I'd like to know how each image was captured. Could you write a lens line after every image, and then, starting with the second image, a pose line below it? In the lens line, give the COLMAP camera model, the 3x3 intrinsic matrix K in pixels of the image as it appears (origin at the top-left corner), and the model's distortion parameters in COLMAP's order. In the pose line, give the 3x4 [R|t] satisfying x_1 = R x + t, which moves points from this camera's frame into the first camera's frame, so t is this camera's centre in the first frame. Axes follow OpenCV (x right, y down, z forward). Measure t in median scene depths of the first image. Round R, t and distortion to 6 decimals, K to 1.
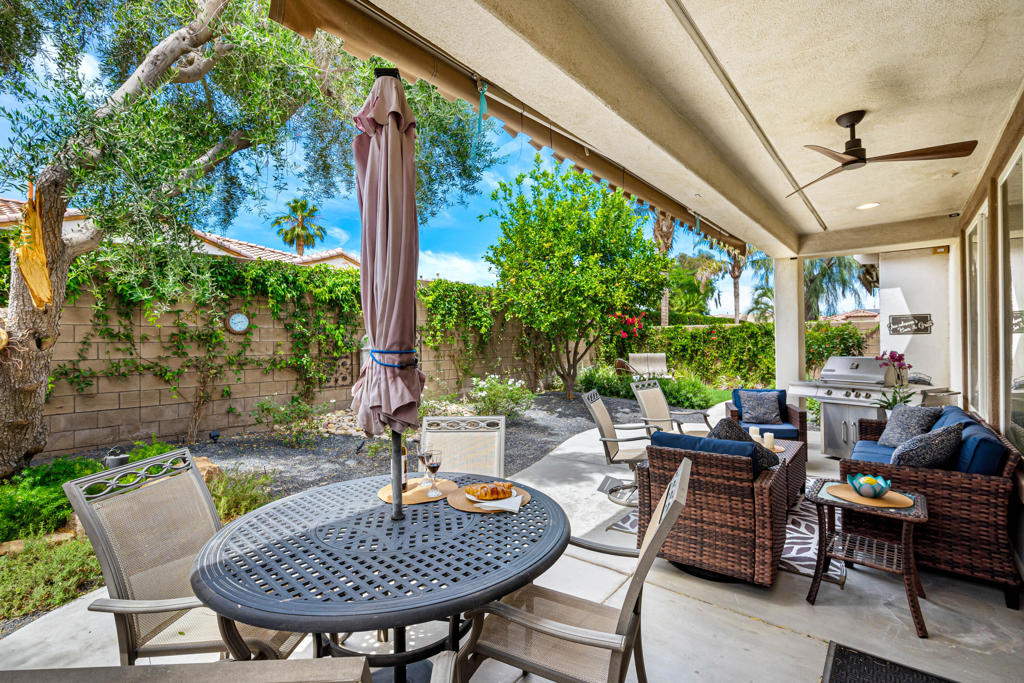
lens RADIAL K [[466.8, 0, 512.1], [0, 466.8, 338.6], [0, 0, 1]] dist [-0.001242, 0.000450]
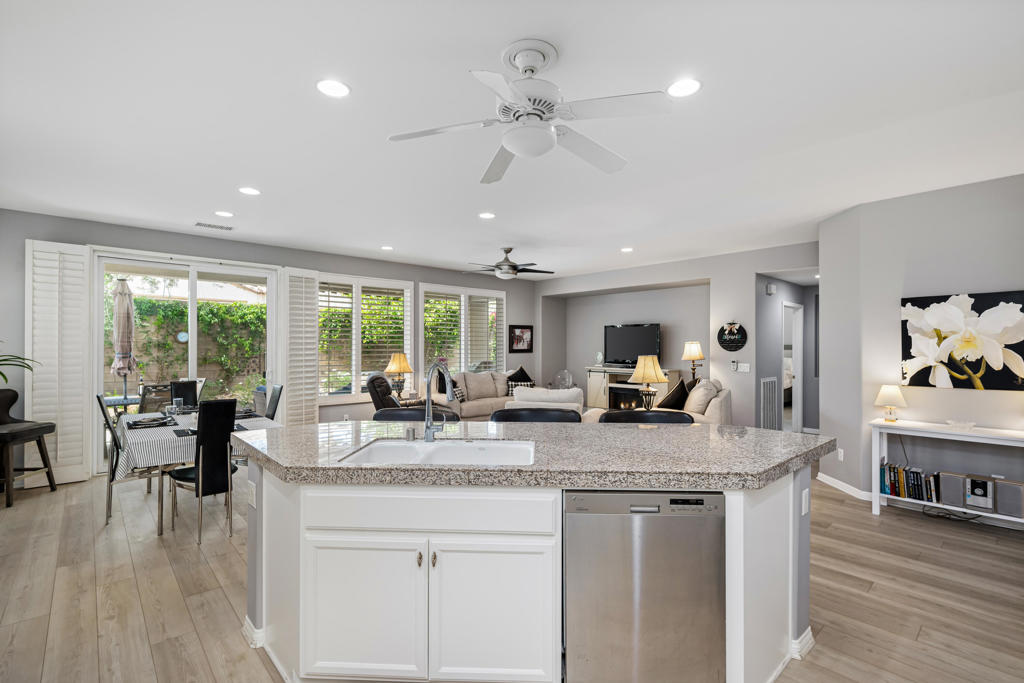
lens RADIAL K [[472.8, 0, 512.0], [0, 472.8, 341.5], [0, 0, 1]] dist [0.005154, 0.000757]
pose [[0.990500, 0.007949, -0.137282, 0.861857], [-0.008457, 0.999959, -0.003119, -0.020623], [0.137252, 0.004251, 0.990527, -0.591097]]
